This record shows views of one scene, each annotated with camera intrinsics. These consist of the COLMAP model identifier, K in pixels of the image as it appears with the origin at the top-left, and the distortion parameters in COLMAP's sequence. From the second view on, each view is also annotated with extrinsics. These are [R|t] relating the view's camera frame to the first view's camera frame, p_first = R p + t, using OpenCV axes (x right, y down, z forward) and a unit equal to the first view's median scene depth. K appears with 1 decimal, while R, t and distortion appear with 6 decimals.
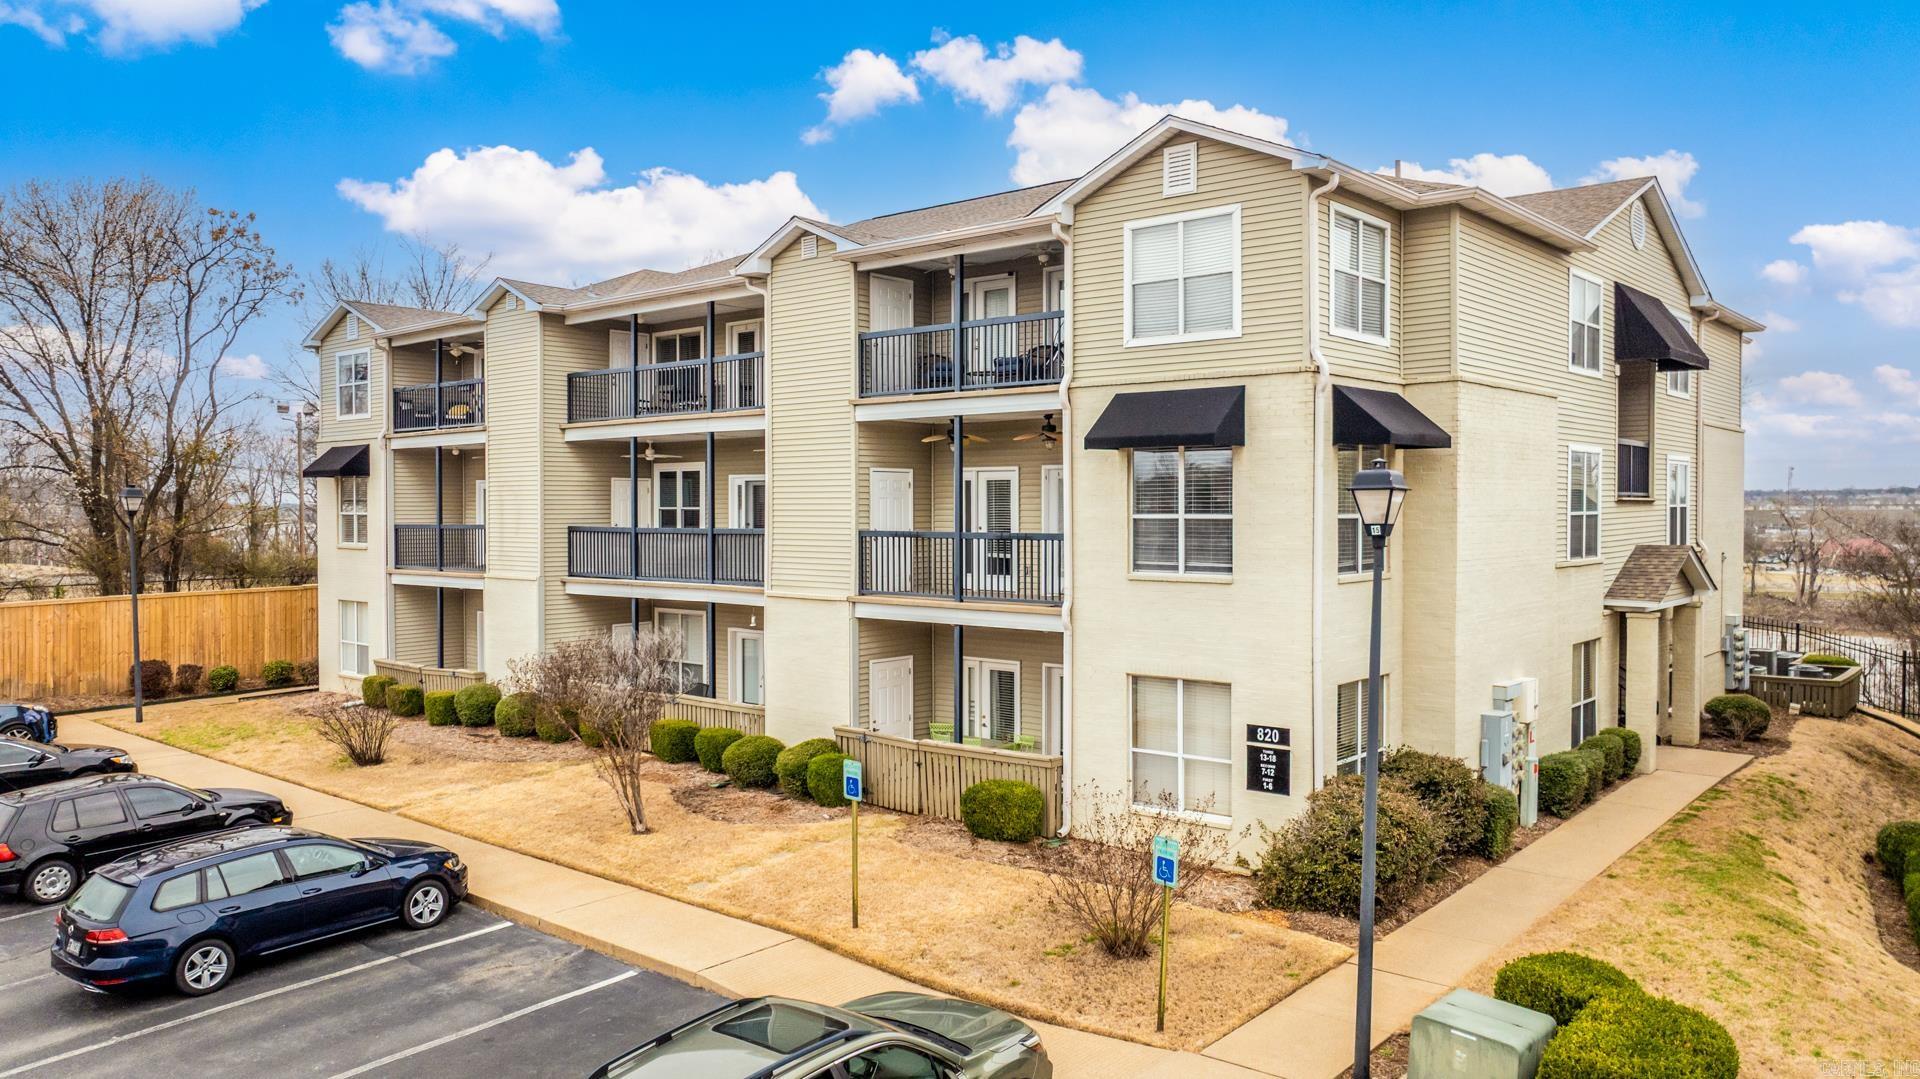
lens RADIAL K [[1394.9, 0, 929.2], [0, 1394.9, 541.1], [0, 0, 1]] dist [-0.002306, 0.001377]
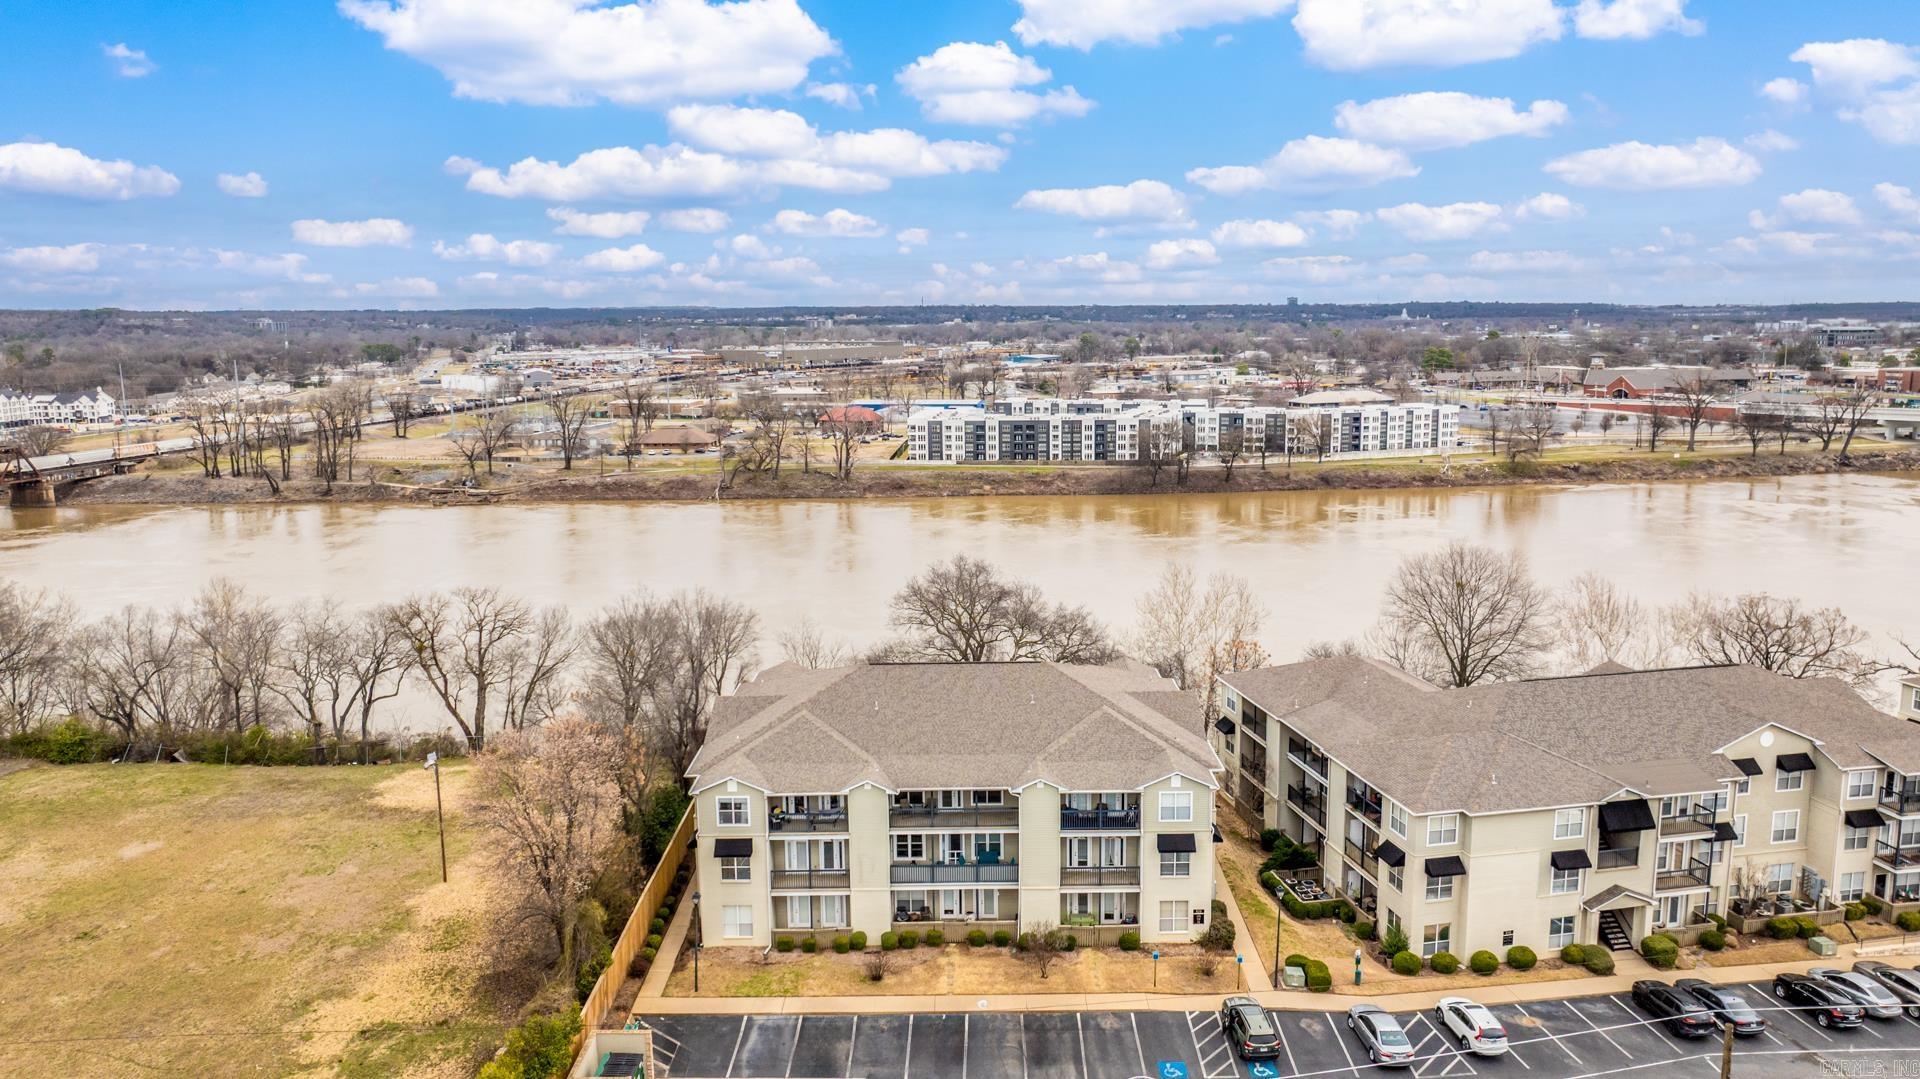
lens RADIAL K [[1398.1, 0, 960.0], [0, 1398.1, 539.5], [0, 0, 1]] dist [-0.007355, 0.000483]
pose [[0.745327, -0.121008, 0.655626, -2.364396], [0.027362, 0.988114, 0.151268, -1.315999], [-0.666137, -0.094805, 0.739779, -1.245401]]
